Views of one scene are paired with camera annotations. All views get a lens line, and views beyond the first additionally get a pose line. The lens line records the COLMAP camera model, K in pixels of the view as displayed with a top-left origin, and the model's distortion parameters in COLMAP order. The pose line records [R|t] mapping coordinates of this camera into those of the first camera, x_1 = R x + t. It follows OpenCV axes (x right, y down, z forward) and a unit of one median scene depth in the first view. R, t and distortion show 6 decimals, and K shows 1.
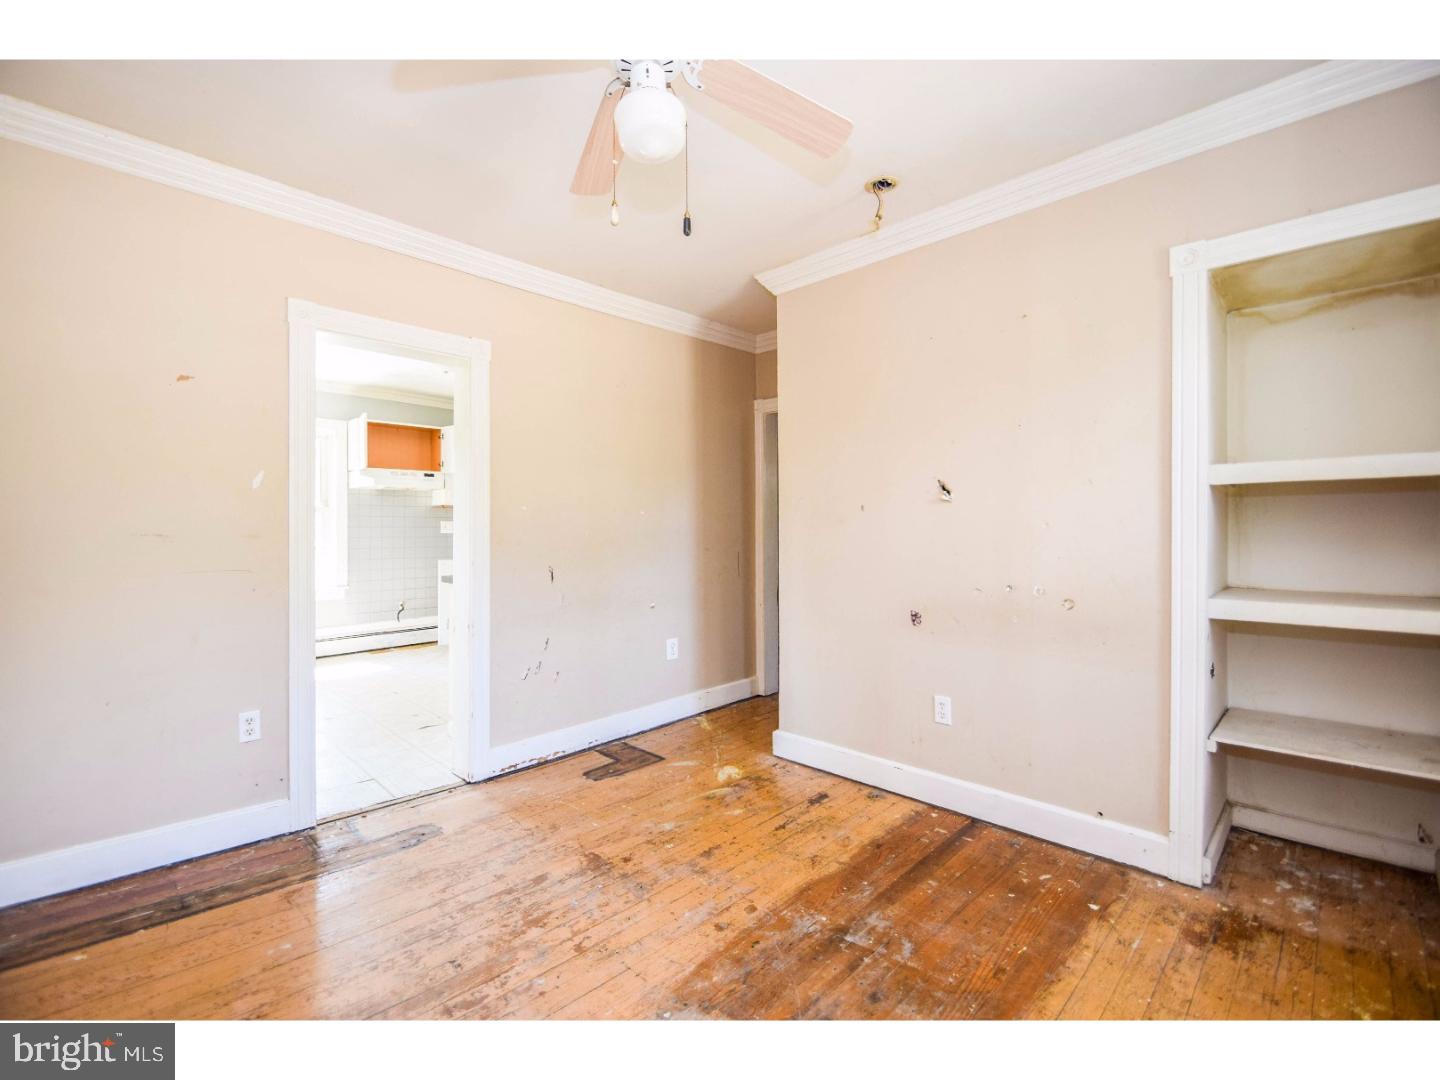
lens RADIAL K [[626.0, 0, 721.2], [0, 626.0, 529.3], [0, 0, 1]] dist [0.006830, -0.013467]
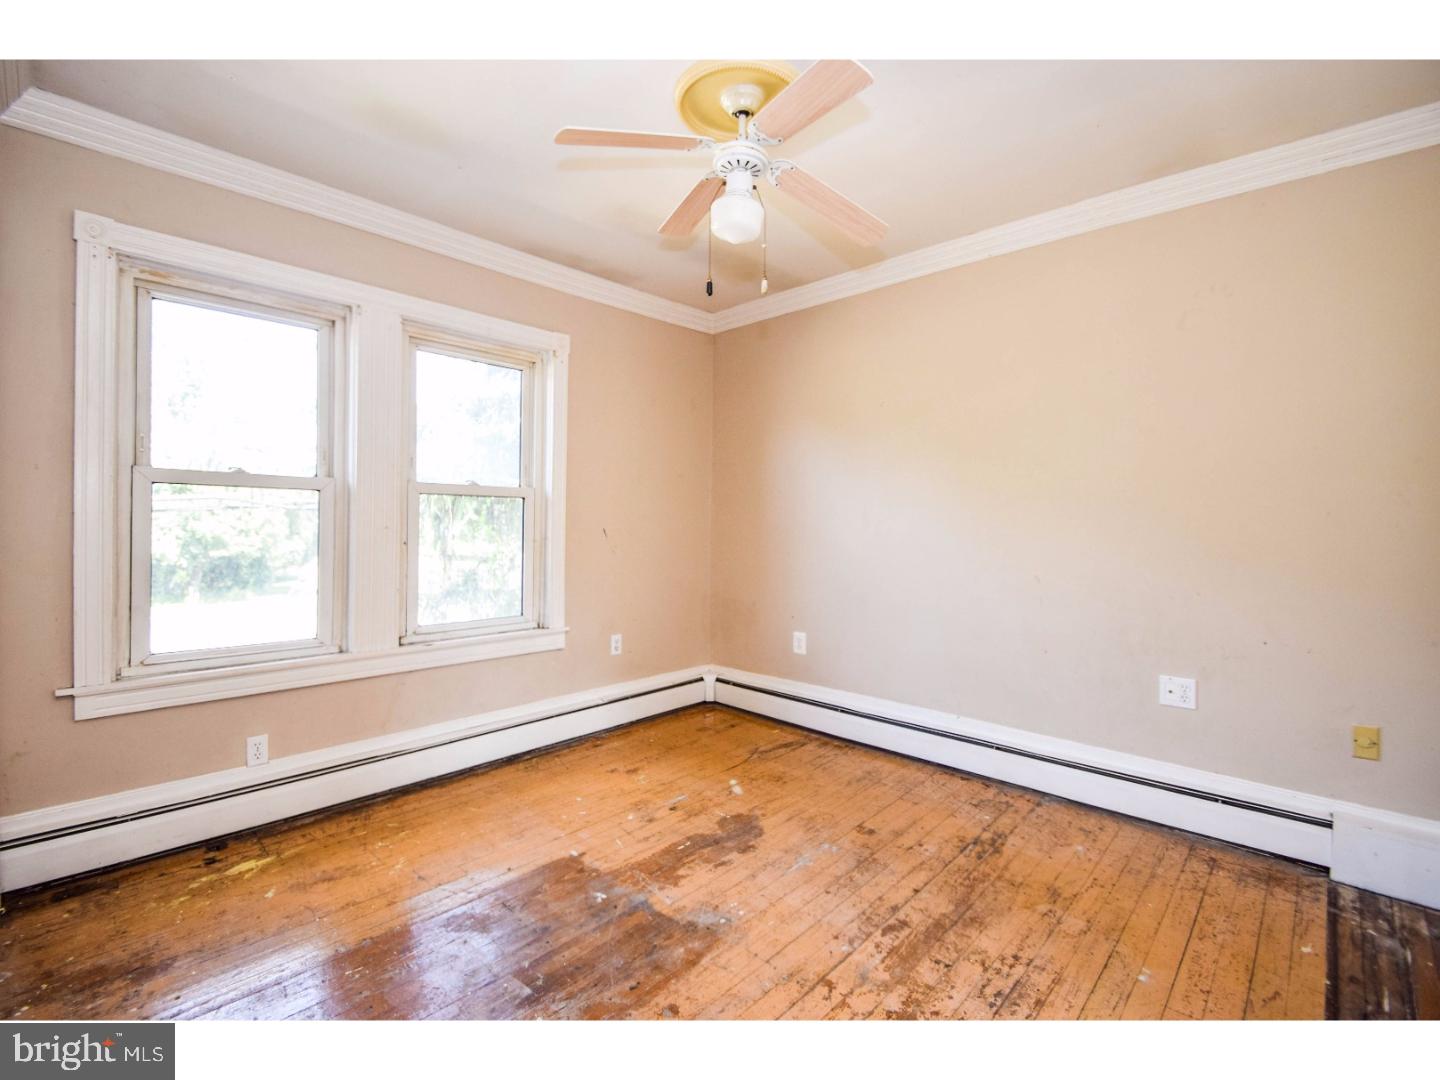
lens RADIAL K [[626.0, 0, 721.2], [0, 626.0, 529.3], [0, 0, 1]] dist [0.006830, -0.013467]
pose [[-0.999900, -0.006739, -0.012418, -0.055411], [-0.006843, 0.999941, 0.008409, -0.002564], [0.012361, 0.008493, -0.999888, 1.952834]]
